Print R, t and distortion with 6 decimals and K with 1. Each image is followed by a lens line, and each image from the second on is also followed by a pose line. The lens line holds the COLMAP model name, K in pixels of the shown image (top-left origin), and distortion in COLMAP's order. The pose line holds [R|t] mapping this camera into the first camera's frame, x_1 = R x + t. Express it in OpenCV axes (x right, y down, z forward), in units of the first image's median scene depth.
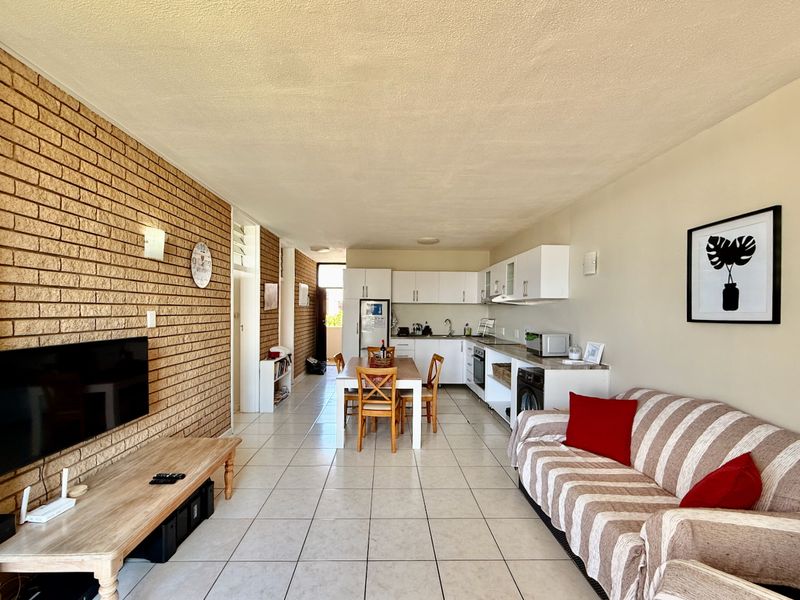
lens RADIAL K [[341.1, 0, 371.8], [0, 341.1, 311.4], [0, 0, 1]] dist [-0.002209, -0.000781]
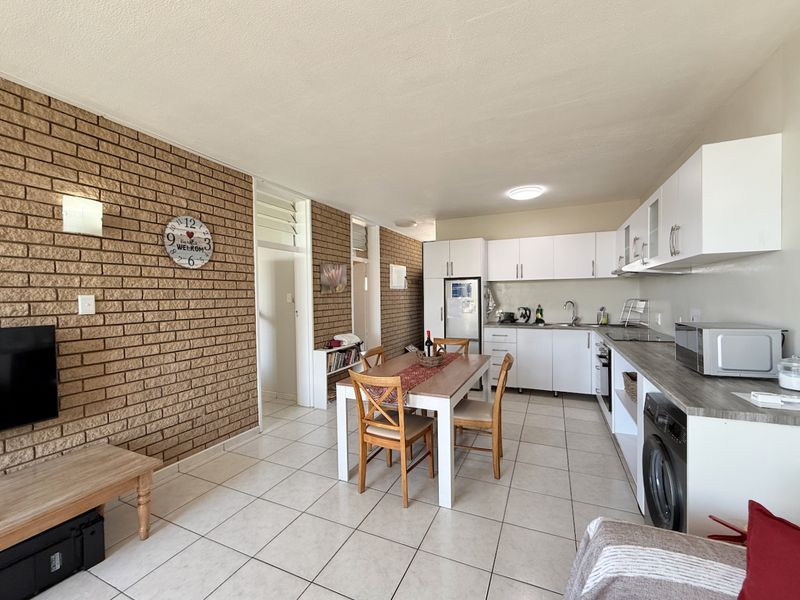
lens RADIAL K [[324.1, 0, 395.2], [0, 324.1, 299.2], [0, 0, 1]] dist [0.000294, -0.000096]
pose [[0.915602, -0.016839, -0.401733, 0.284340], [0.020177, 0.999788, 0.004078, 0.015529], [0.401579, -0.011839, 0.915748, 0.406517]]
